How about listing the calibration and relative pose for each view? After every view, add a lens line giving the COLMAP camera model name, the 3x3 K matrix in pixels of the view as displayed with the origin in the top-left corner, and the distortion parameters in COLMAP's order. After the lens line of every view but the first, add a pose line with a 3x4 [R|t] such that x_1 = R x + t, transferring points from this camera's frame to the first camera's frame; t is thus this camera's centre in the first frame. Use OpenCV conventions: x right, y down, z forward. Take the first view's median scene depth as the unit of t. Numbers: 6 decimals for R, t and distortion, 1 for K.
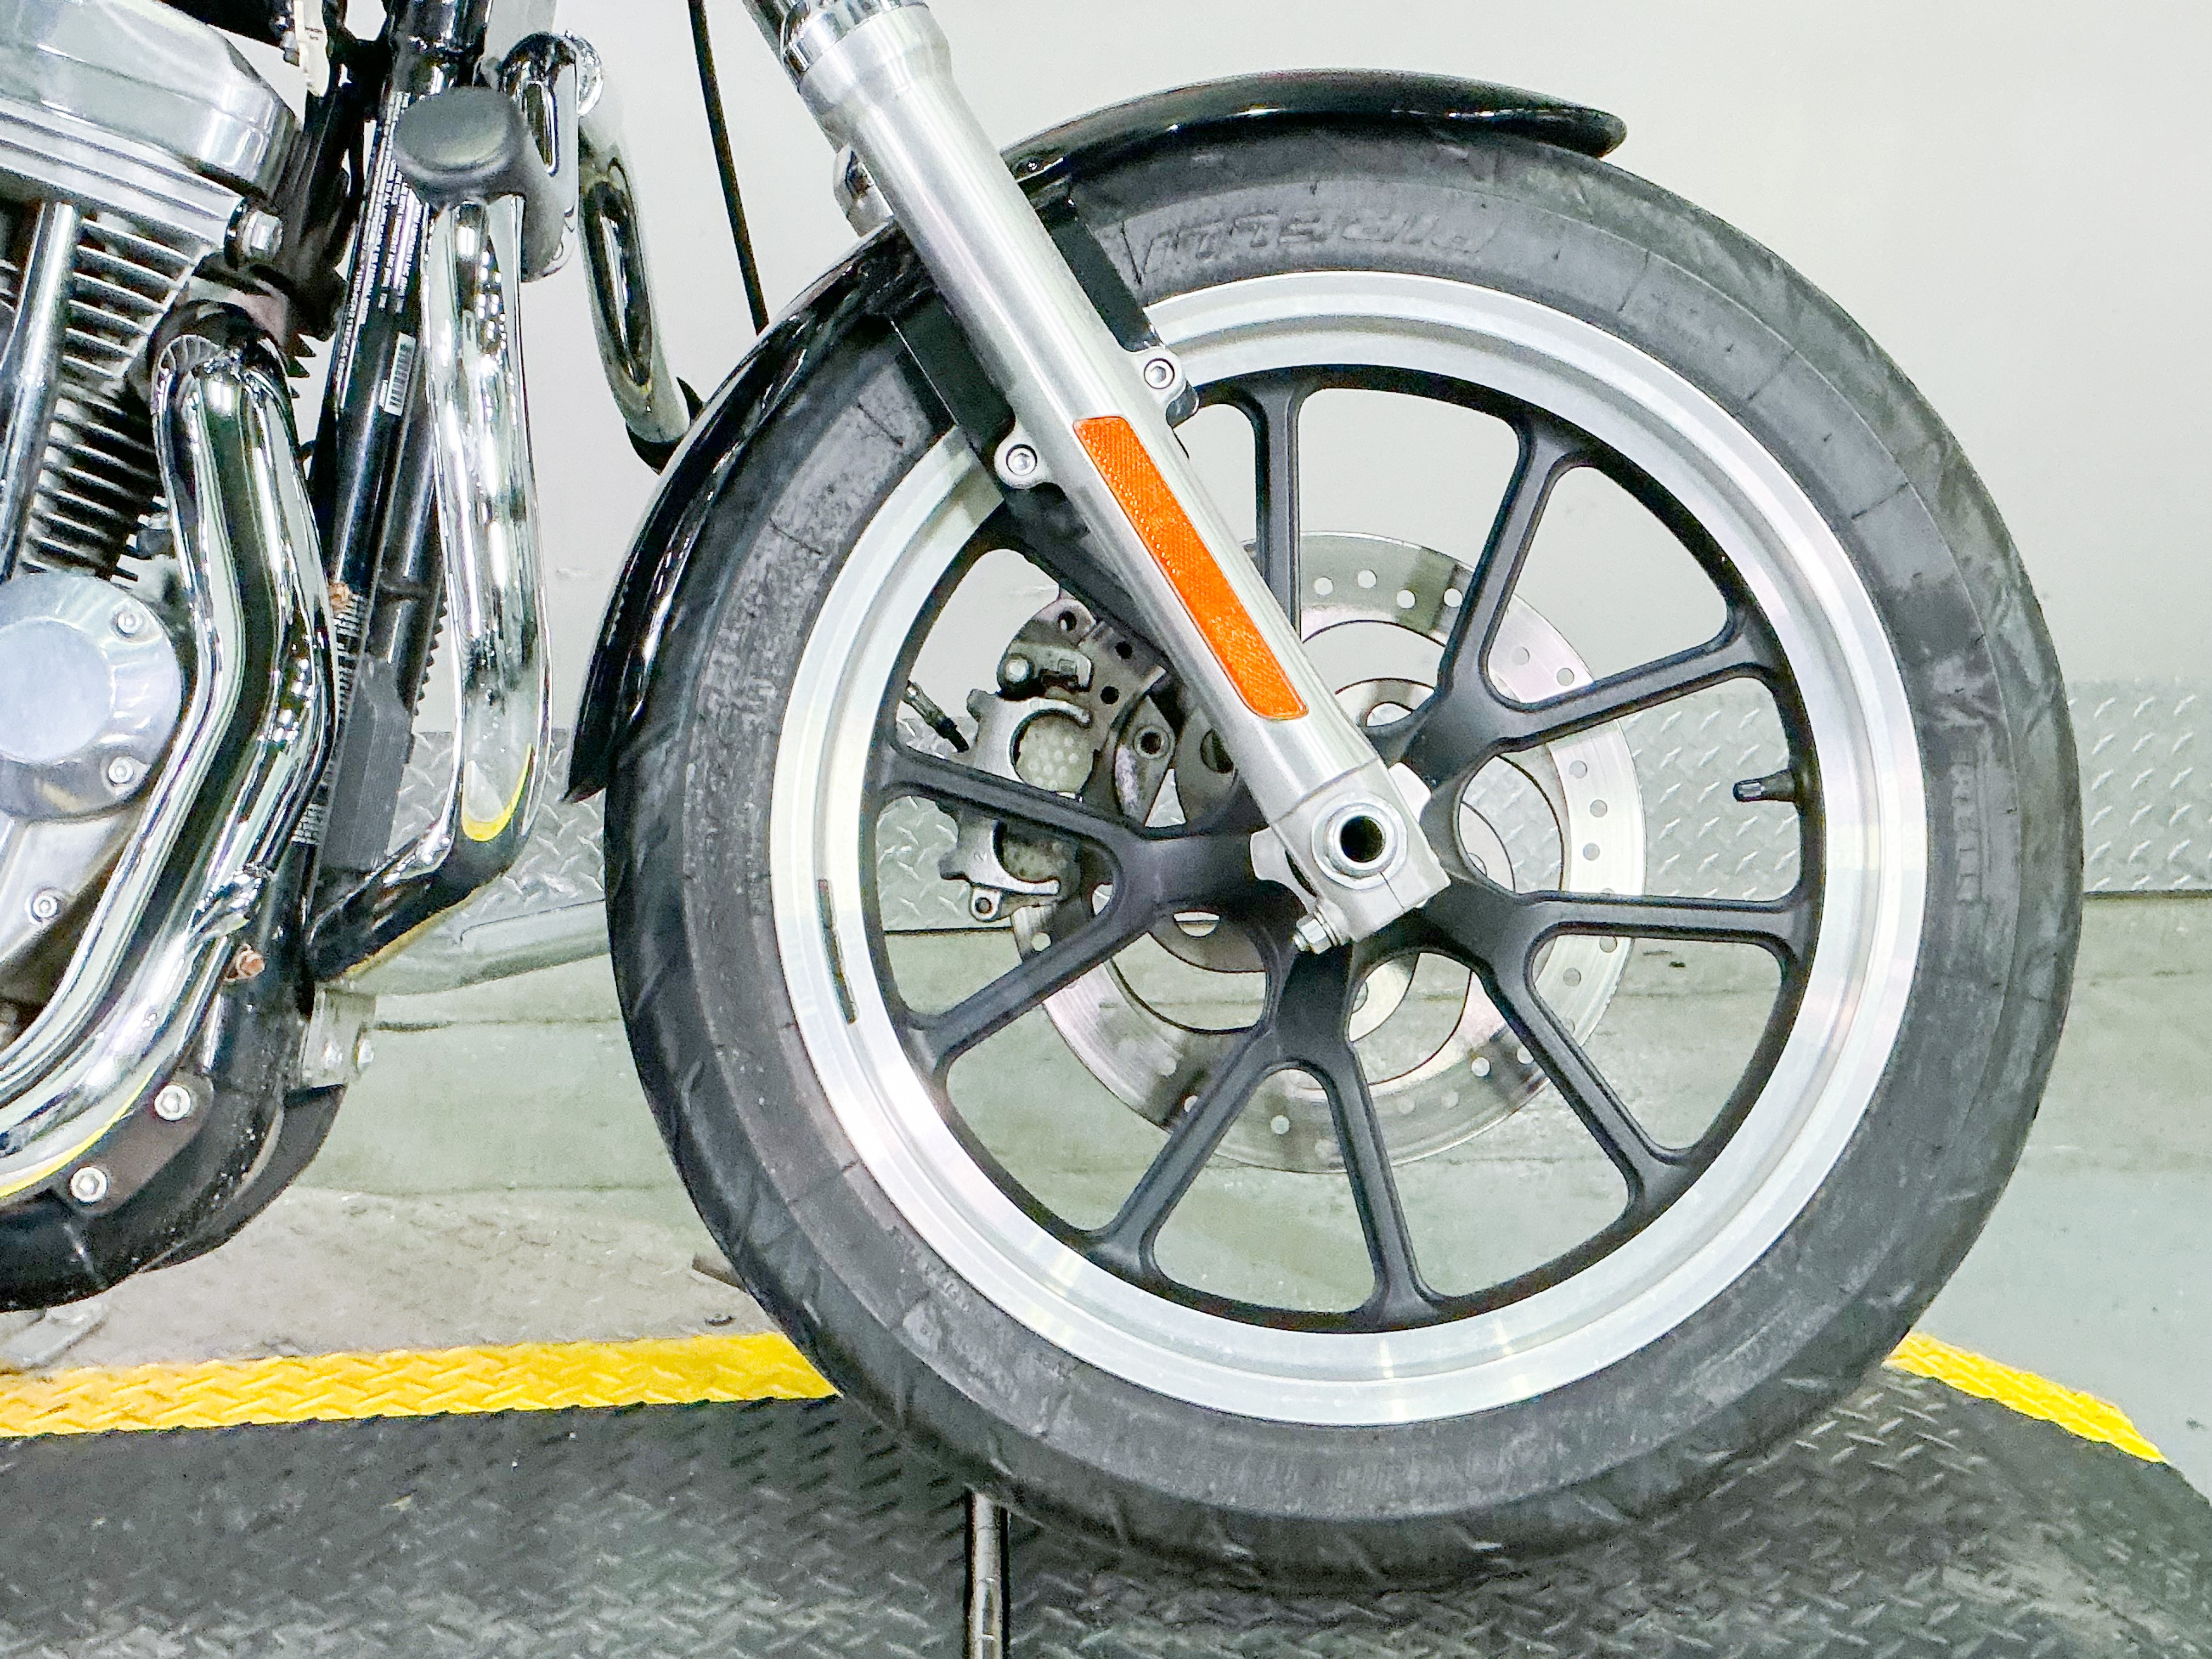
lens RADIAL K [[2823.4, 0, 1104.8], [0, 2823.4, 838.7], [0, 0, 1]] dist [0.118179, 0.000000]
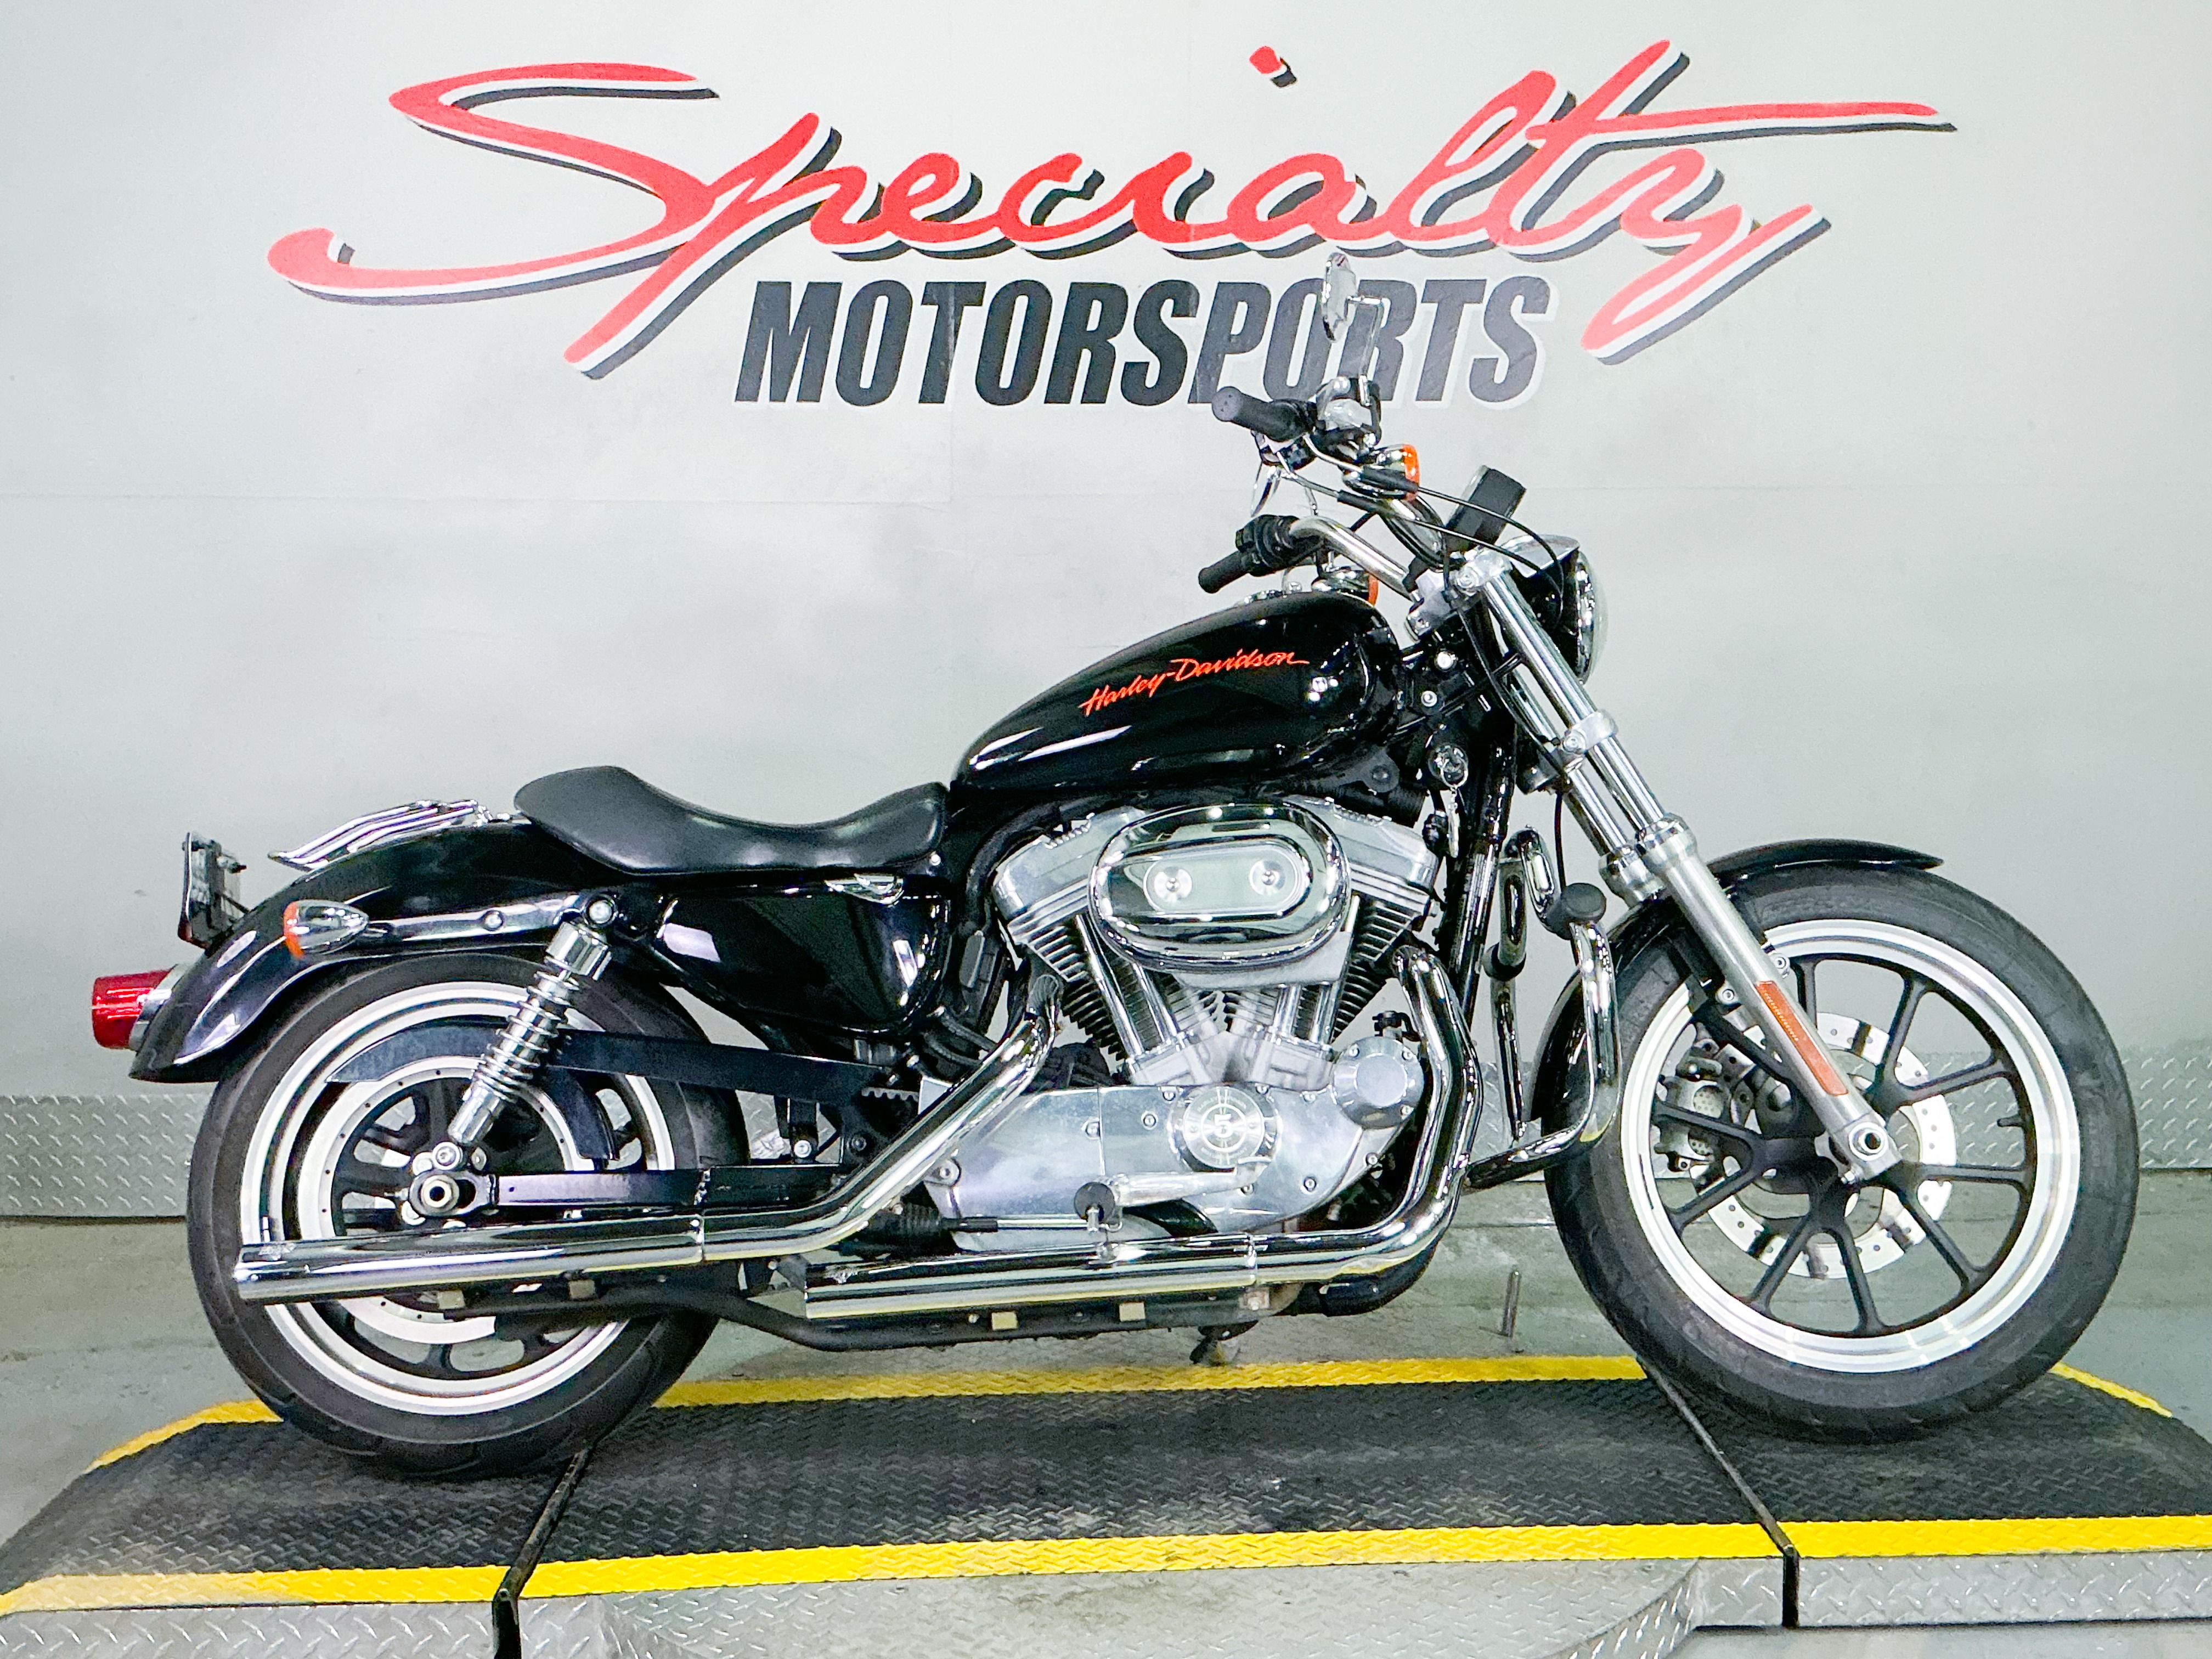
lens RADIAL K [[2384.3, 0, 1102.0], [0, 2384.3, 834.2], [0, 0, 1]] dist [0.032954, 0.000000]
pose [[0.999507, 0.004032, -0.031138, -0.522878], [-0.007763, 0.992664, -0.120655, -0.008212], [0.030424, 0.120837, 0.992206, -1.199567]]
